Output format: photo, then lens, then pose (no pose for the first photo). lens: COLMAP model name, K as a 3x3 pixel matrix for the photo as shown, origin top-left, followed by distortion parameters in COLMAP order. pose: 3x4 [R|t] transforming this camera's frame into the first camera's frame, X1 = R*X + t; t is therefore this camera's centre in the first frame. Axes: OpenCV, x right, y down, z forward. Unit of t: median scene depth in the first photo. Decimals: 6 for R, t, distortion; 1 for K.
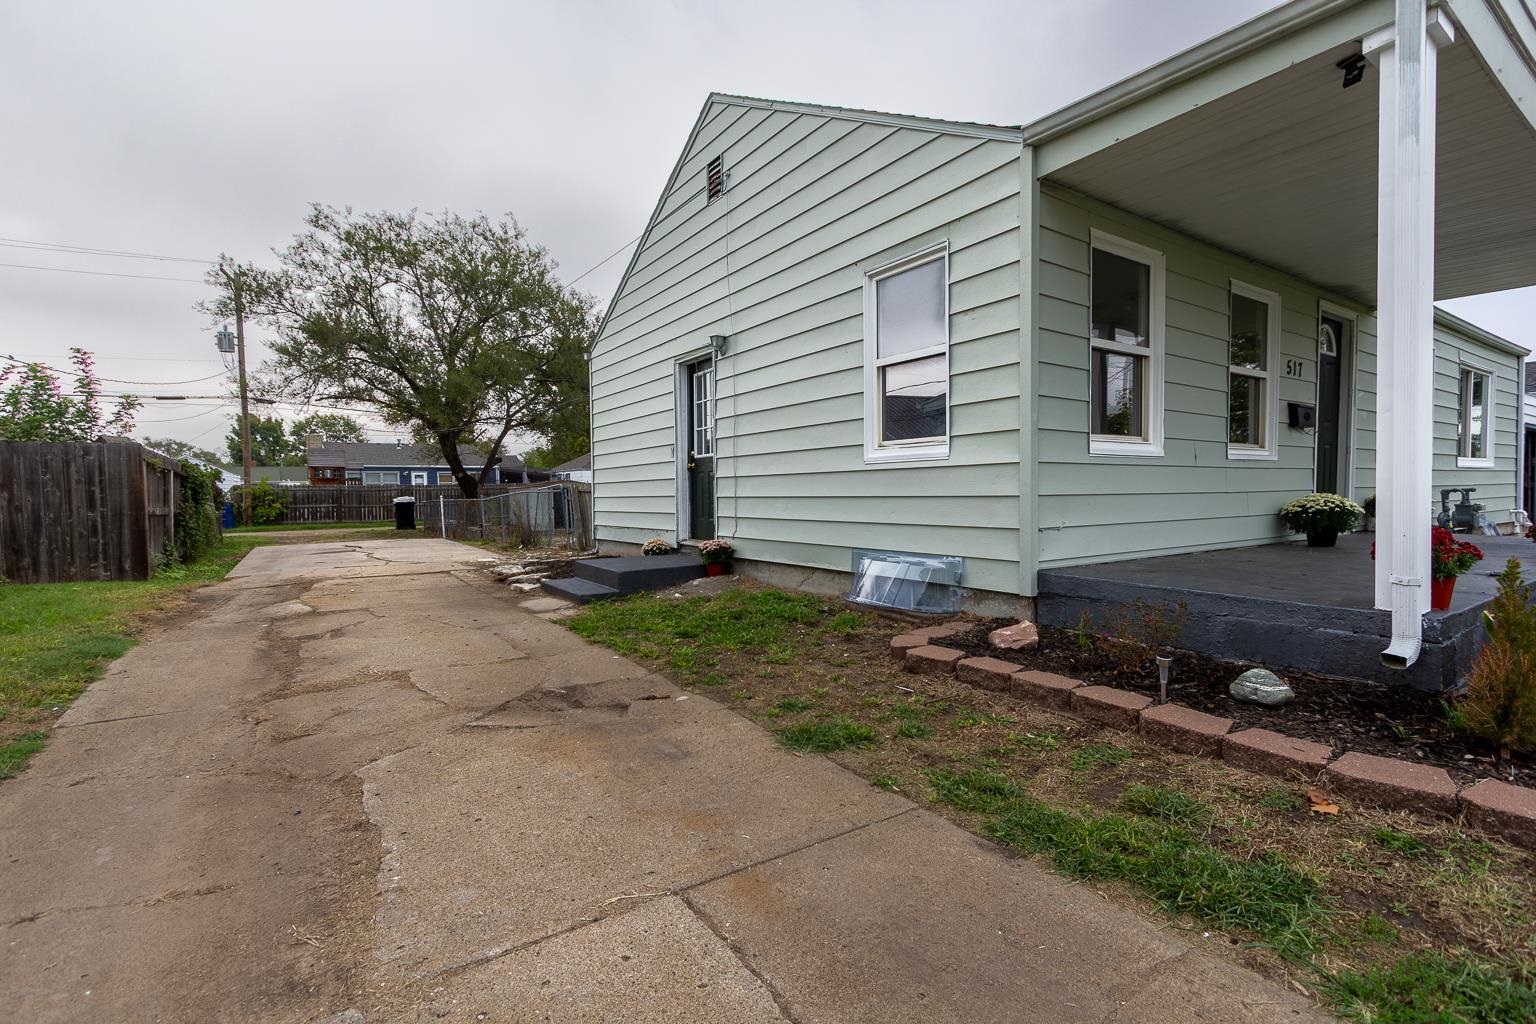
lens RADIAL K [[713.8, 0, 767.4], [0, 713.8, 519.1], [0, 0, 1]] dist [0.000790, -0.000440]
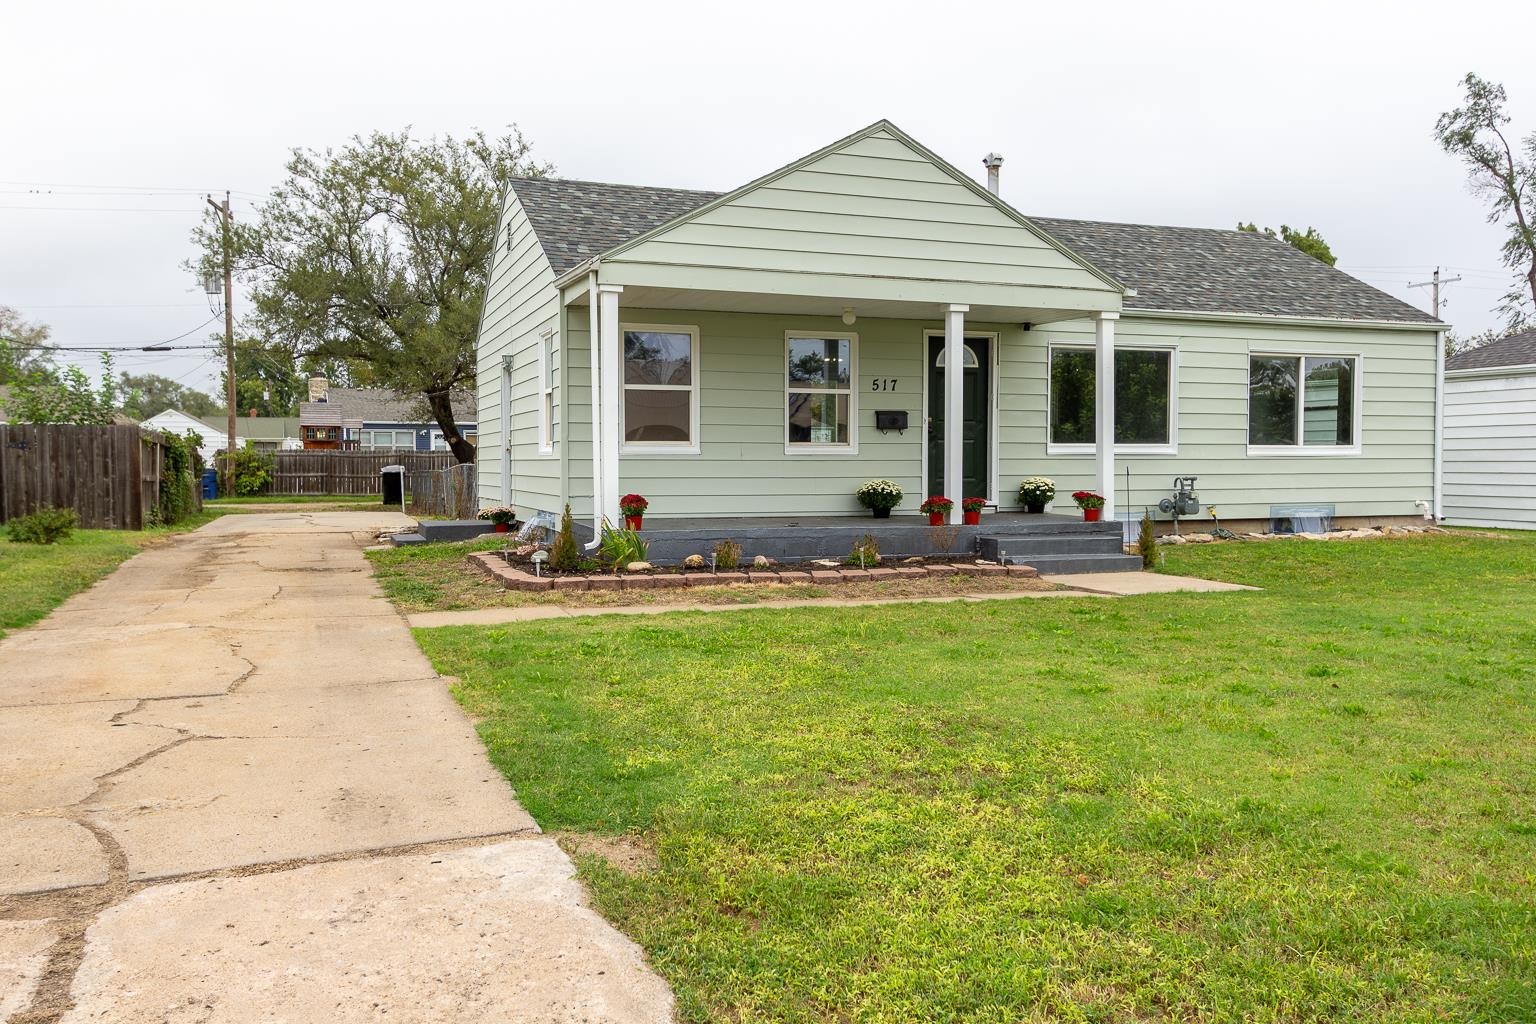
lens RADIAL K [[1259.7, 0, 769.9], [0, 1259.7, 511.3], [0, 0, 1]] dist [-0.010149, 0.006275]
pose [[0.971574, 0.022828, -0.235635, 0.362720], [-0.022035, 0.999739, 0.005998, 0.004941], [0.235710, -0.000636, 0.971823, -0.442830]]
